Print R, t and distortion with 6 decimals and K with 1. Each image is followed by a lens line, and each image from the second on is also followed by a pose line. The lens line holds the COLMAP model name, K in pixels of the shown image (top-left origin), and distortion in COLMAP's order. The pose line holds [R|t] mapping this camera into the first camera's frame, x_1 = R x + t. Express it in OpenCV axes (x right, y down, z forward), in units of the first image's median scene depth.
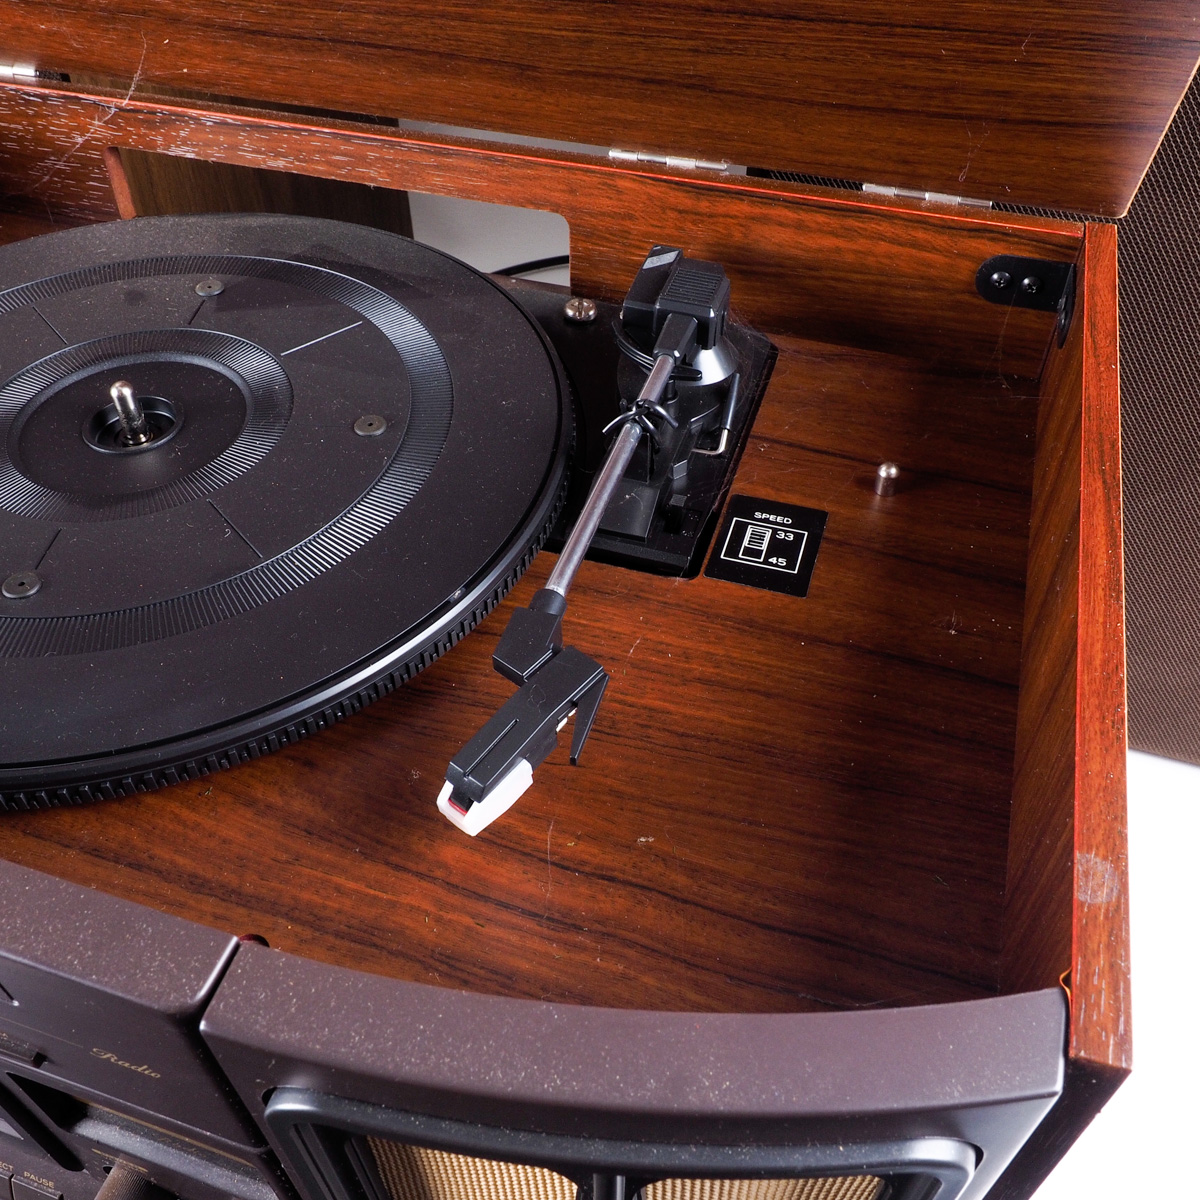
lens RADIAL K [[1145.2, 0, 601.9], [0, 1145.2, 576.3], [0, 0, 1]] dist [-0.015968, 0.000377]
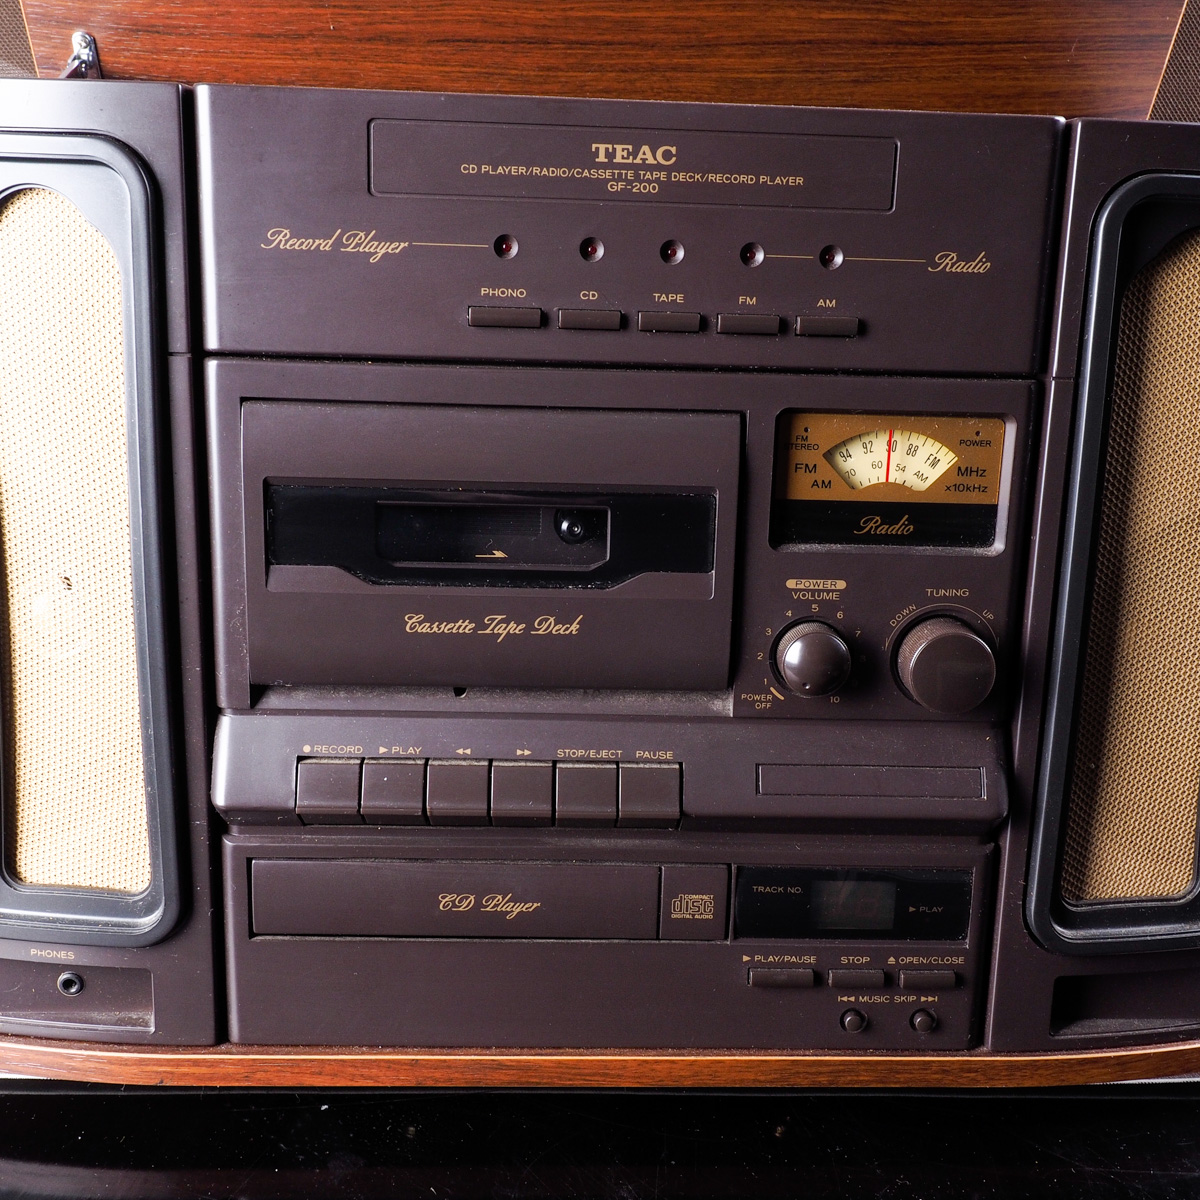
lens RADIAL K [[1366.3, 0, 616.2], [0, 1366.3, 567.8], [0, 0, 1]] dist [0.006811, 0.012425]
pose [[0.939007, -0.037942, 0.341798, -0.795503], [0.215530, 0.839411, -0.498935, 0.842143], [-0.267978, 0.542172, 0.796390, 0.005343]]
